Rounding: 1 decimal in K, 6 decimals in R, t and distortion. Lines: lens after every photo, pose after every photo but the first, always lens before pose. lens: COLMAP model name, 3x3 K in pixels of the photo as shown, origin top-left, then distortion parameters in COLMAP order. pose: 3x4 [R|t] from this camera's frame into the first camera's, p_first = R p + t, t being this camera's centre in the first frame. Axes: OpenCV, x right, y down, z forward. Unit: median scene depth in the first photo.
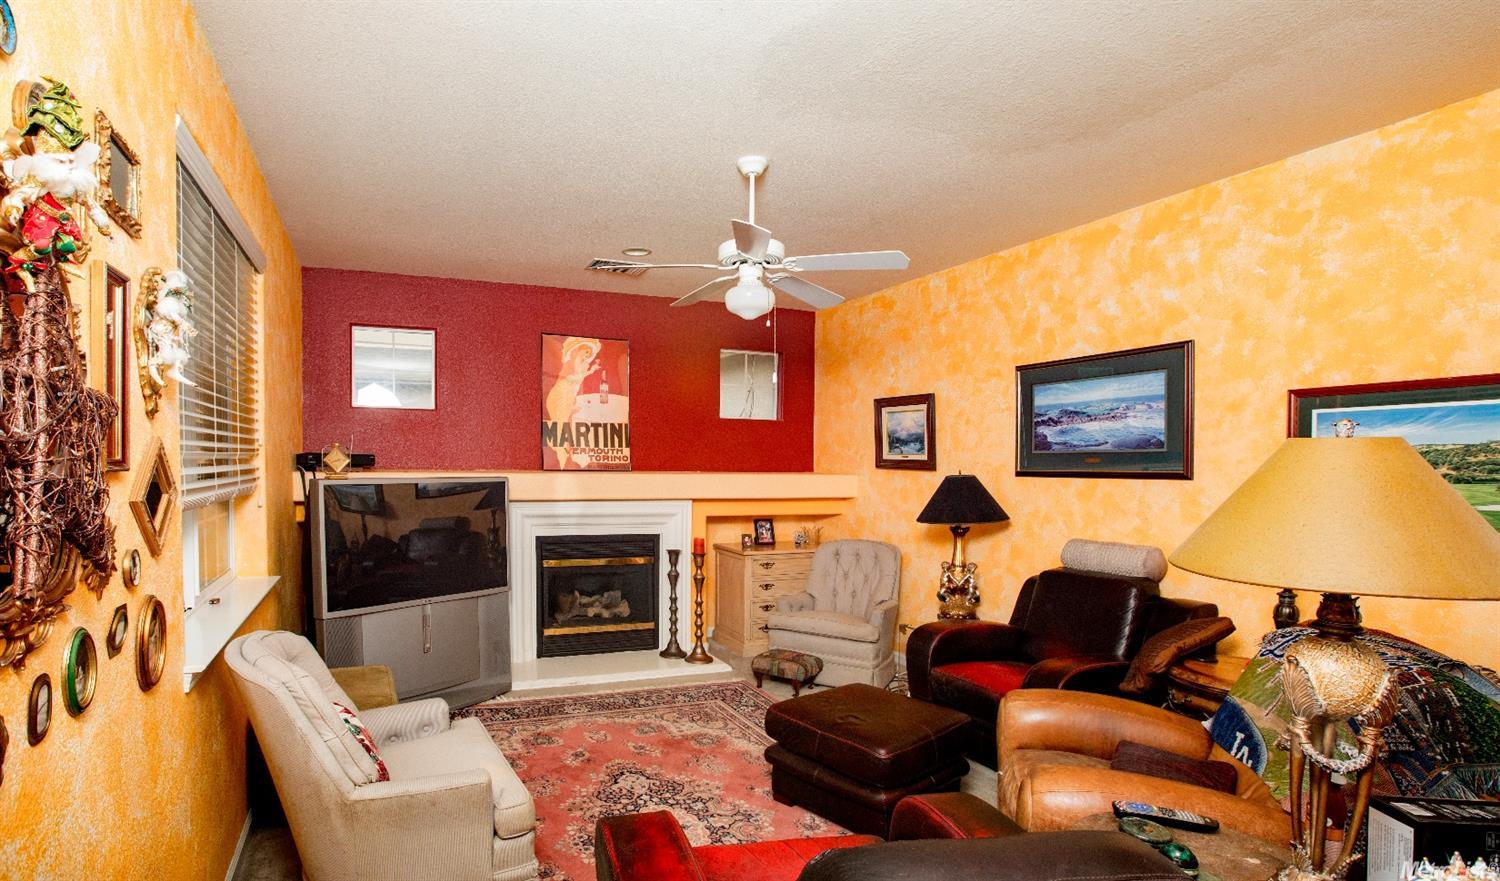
lens RADIAL K [[878.3, 0, 748.3], [0, 878.3, 511.8], [0, 0, 1]] dist [-0.001784, 0.000026]
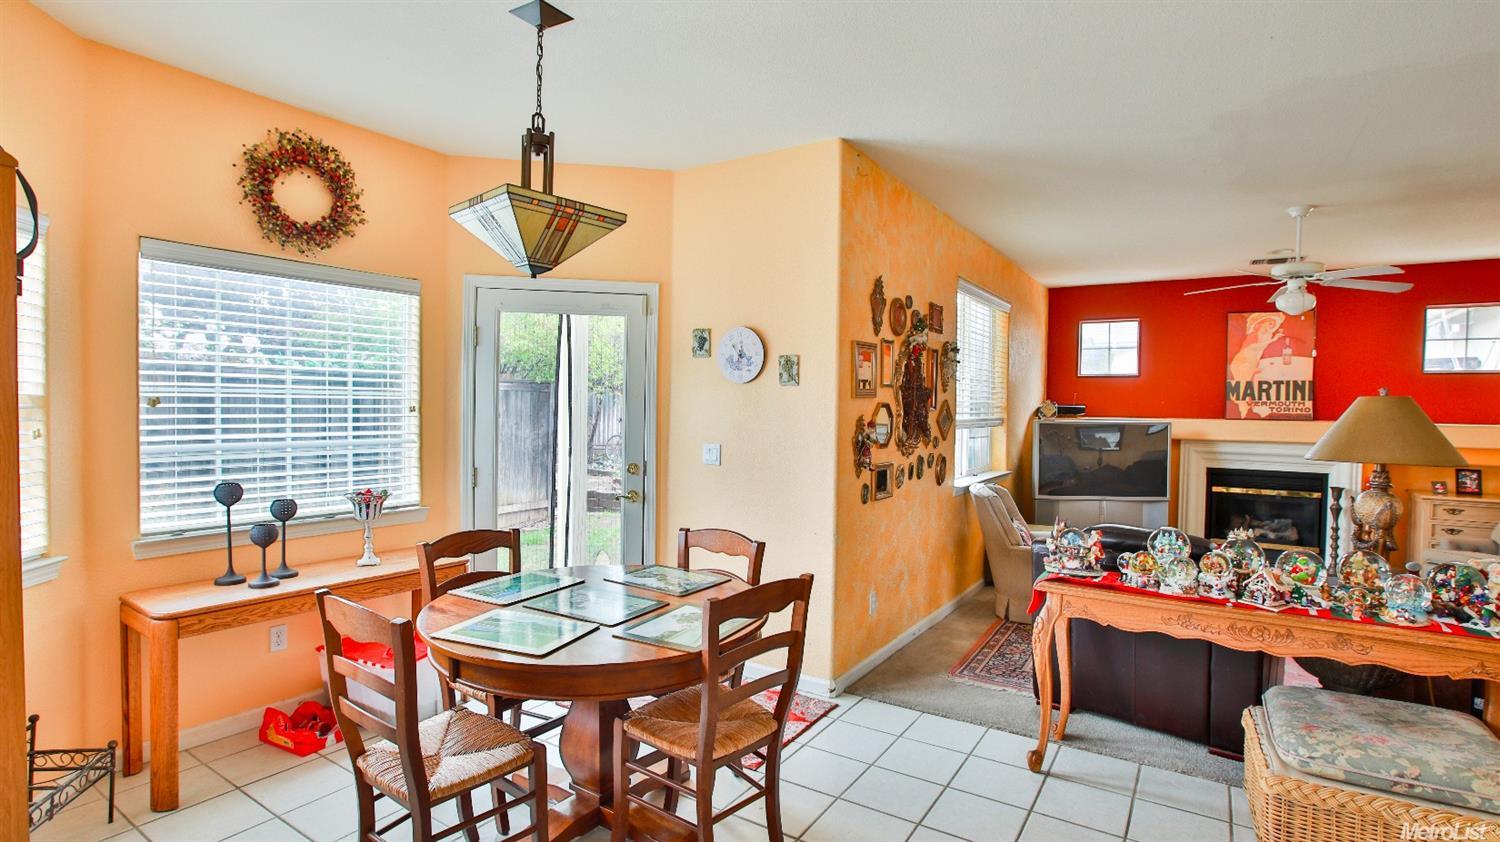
lens RADIAL K [[724.4, 0, 750.0], [0, 724.4, 421.0], [0, 0, 1]] dist [-0.001692, 0.000033]
pose [[0.623088, 0.015976, -0.781989, 0.159374], [-0.052403, 0.998398, -0.021358, 0.014667], [0.780395, 0.054286, 0.622926, -0.198862]]
